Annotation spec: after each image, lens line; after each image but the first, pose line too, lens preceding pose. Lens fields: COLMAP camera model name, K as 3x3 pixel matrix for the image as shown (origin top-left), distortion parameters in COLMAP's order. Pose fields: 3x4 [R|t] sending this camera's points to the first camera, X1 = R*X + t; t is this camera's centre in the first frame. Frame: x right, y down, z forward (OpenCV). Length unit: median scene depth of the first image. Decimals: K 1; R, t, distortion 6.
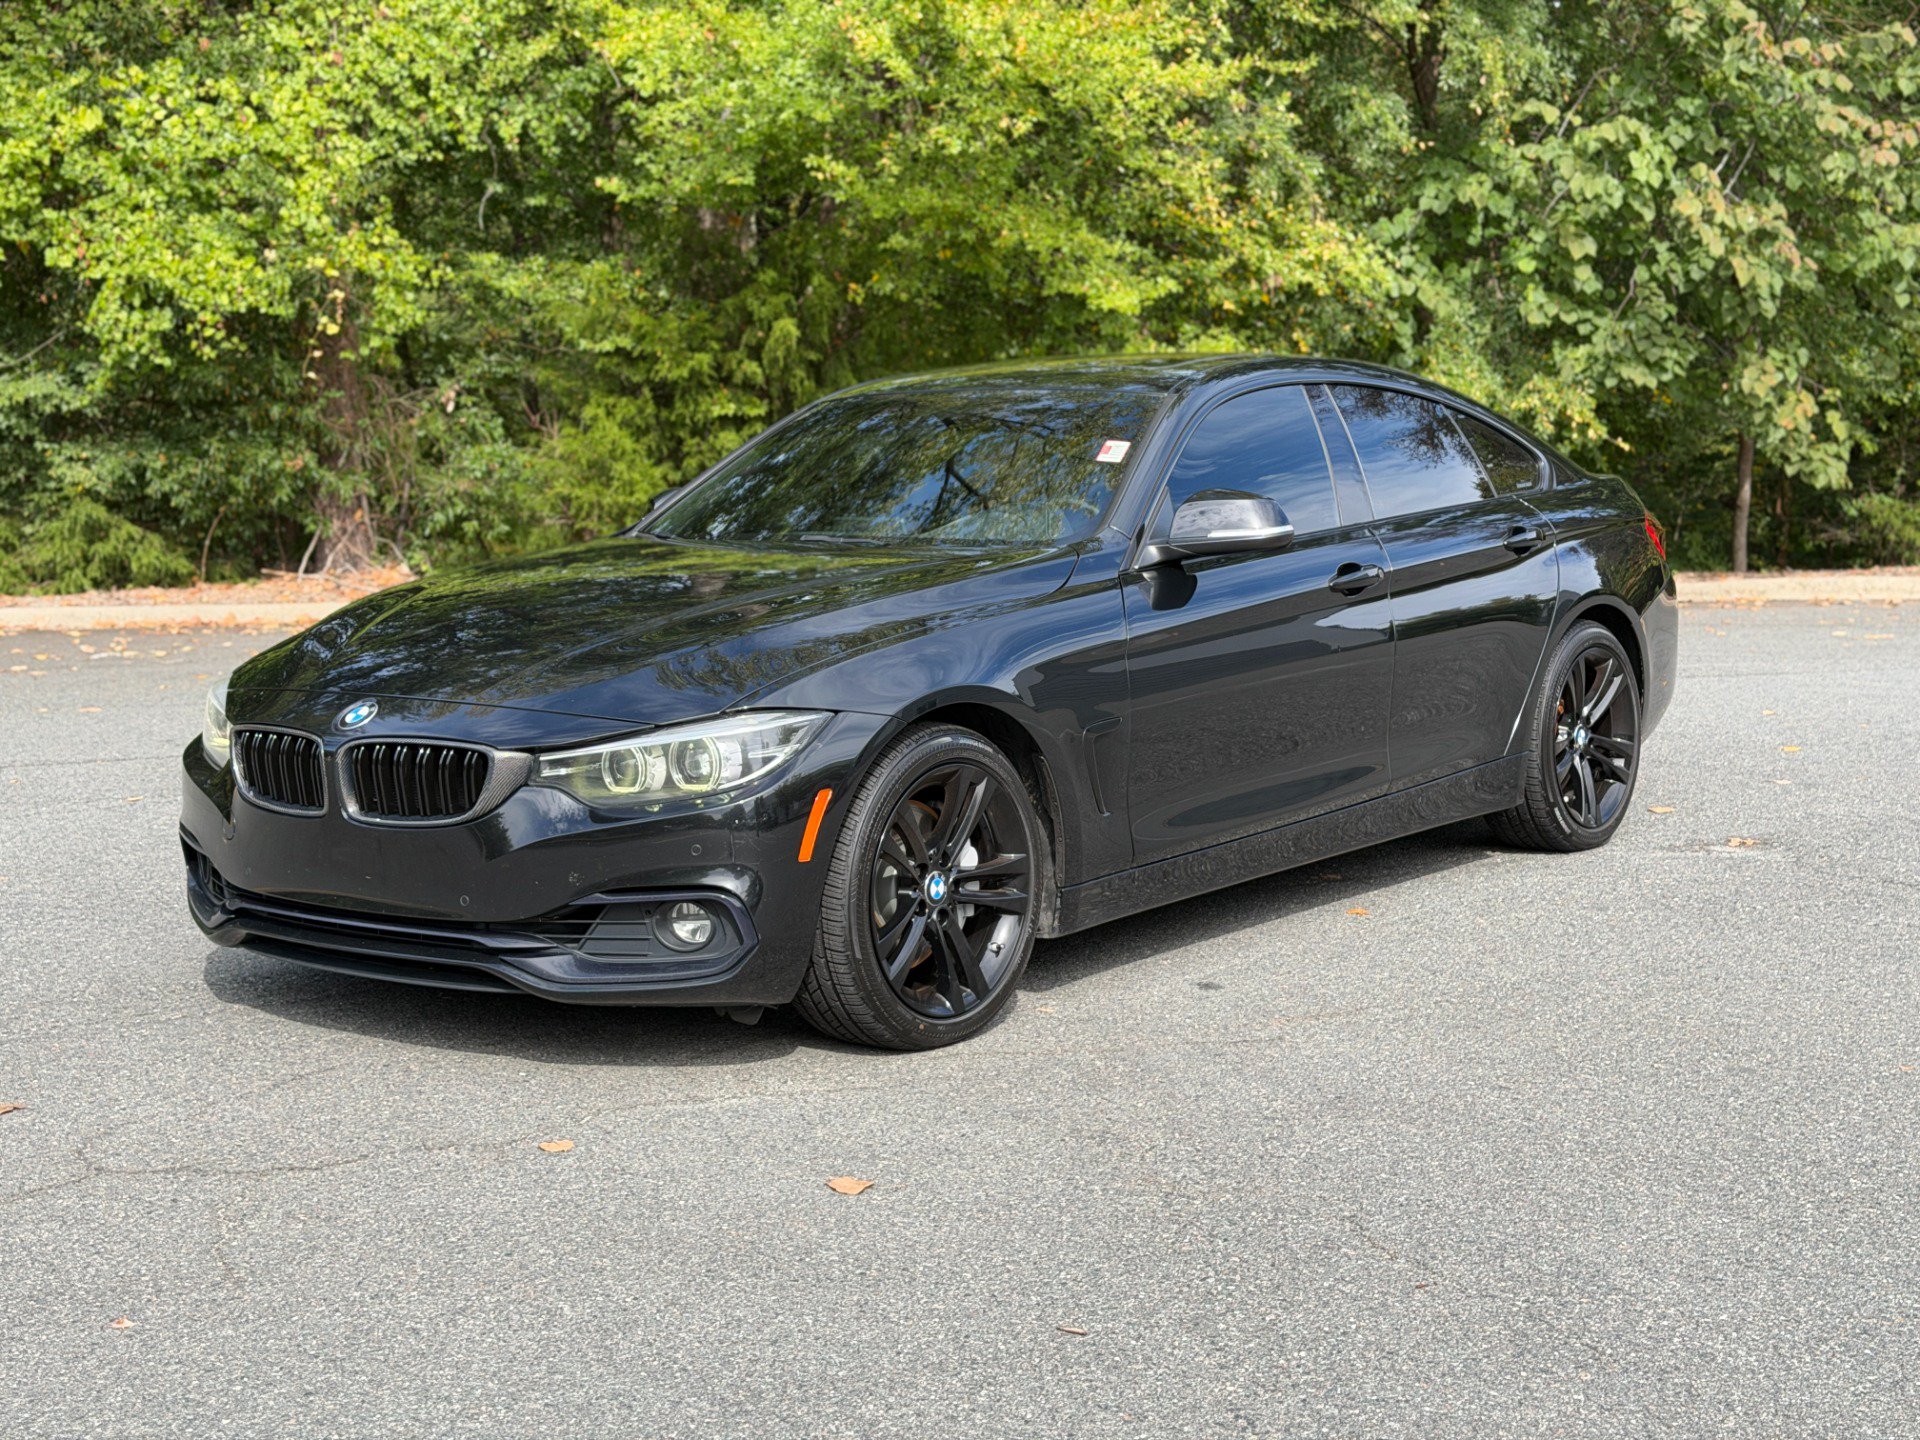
lens RADIAL K [[2629.5, 0, 960.0], [0, 2629.5, 720.0], [0, 0, 1]] dist [0.207642, -0.482585]
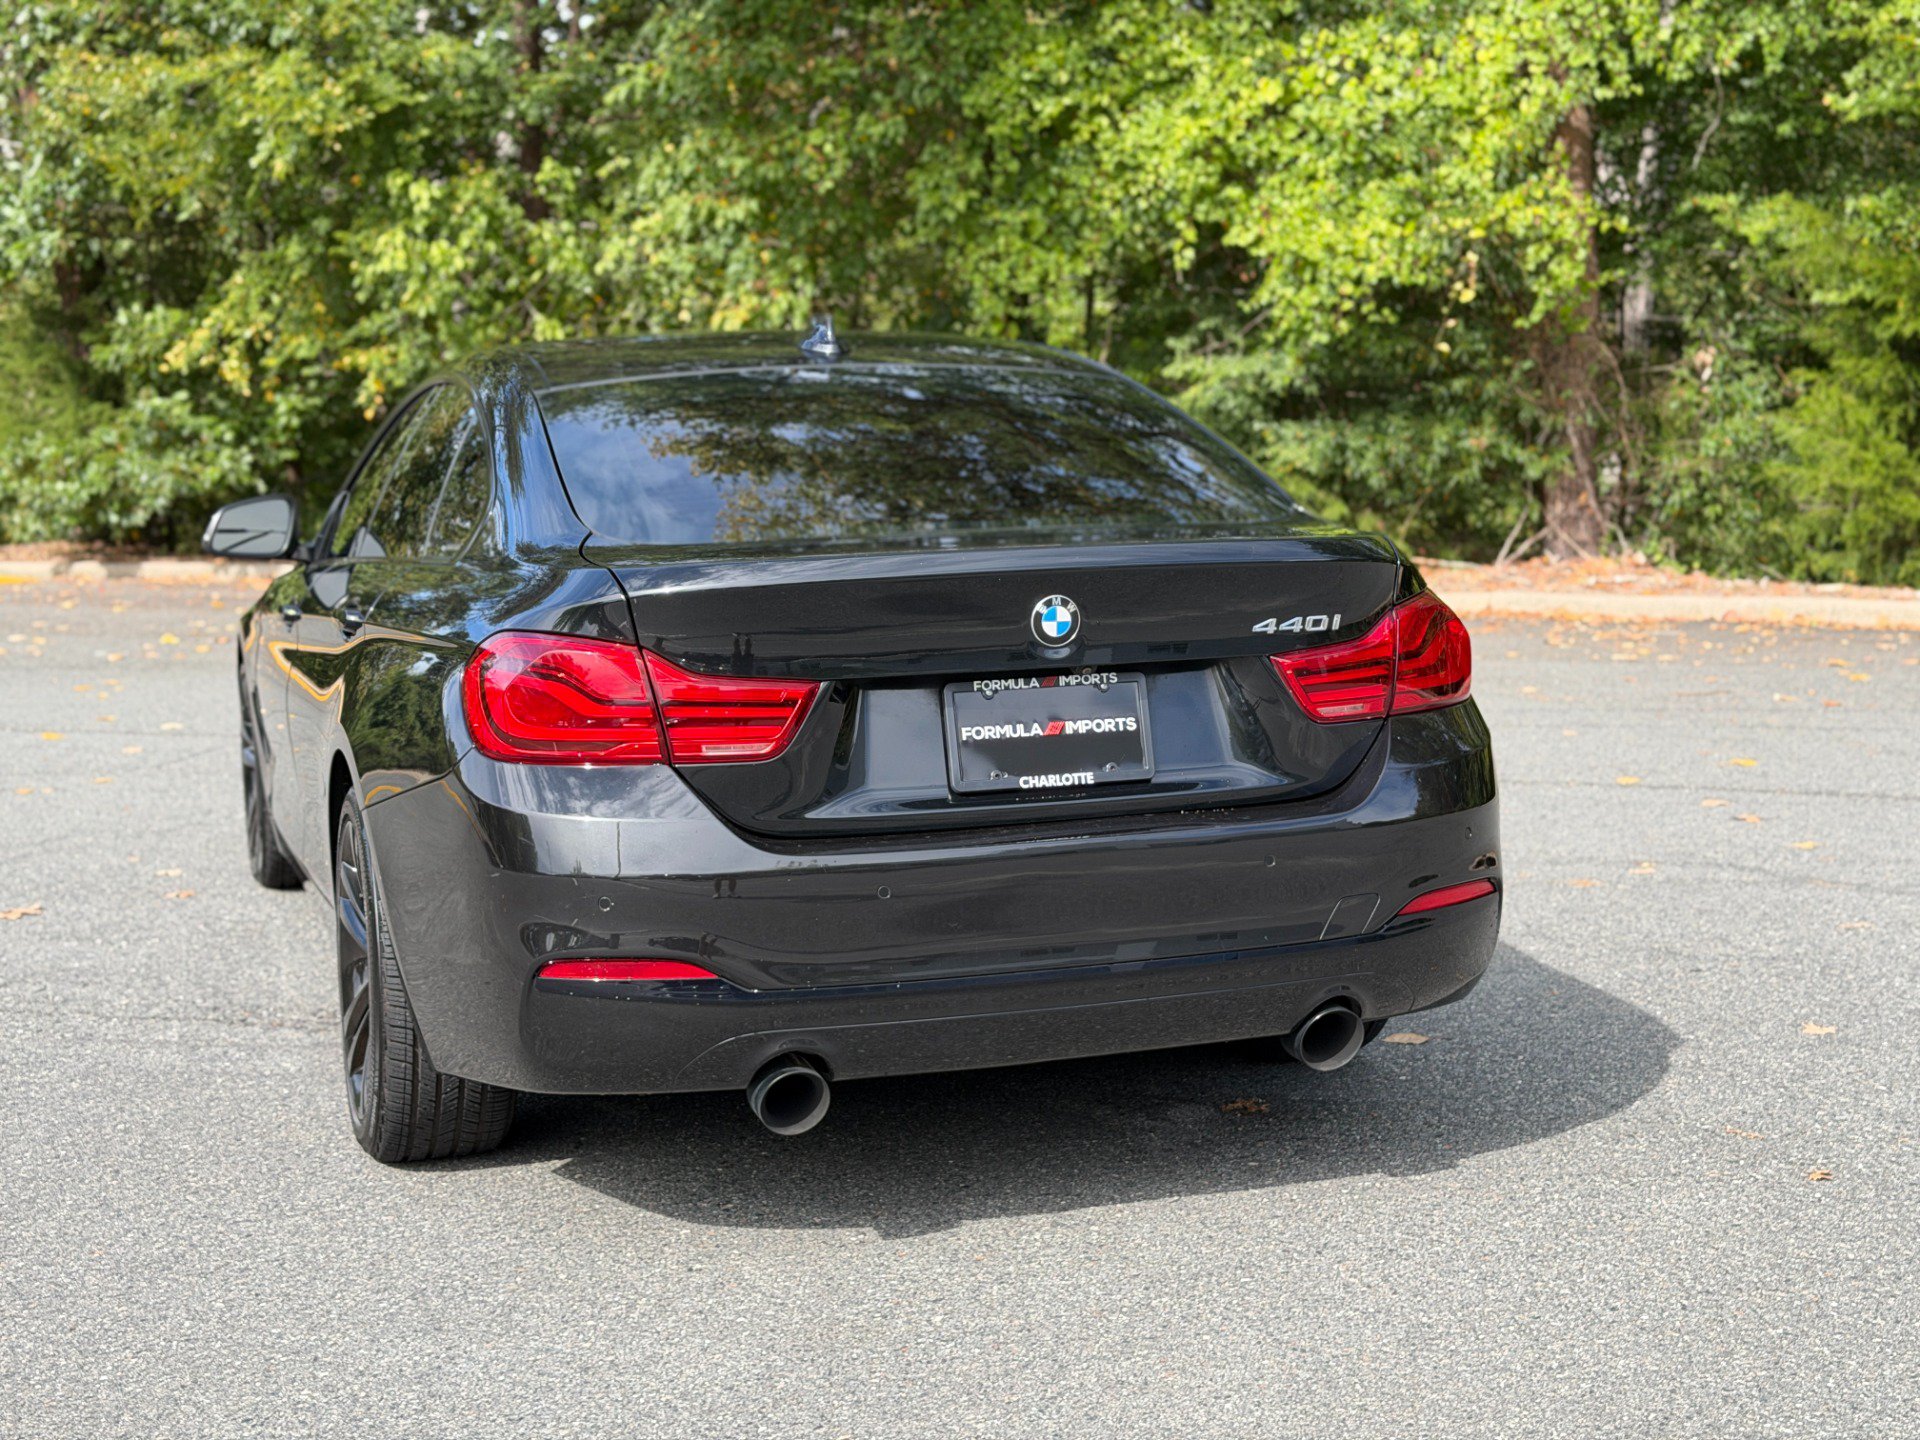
lens RADIAL K [[2654.5, 0, 957.0], [0, 2654.5, 733.0], [0, 0, 1]] dist [0.205481, -0.449983]
pose [[0.708399, 0.083910, -0.700806, 0.289725], [-0.070557, 0.996353, 0.047976, -0.027494], [0.702276, 0.015461, 0.711737, 0.212633]]
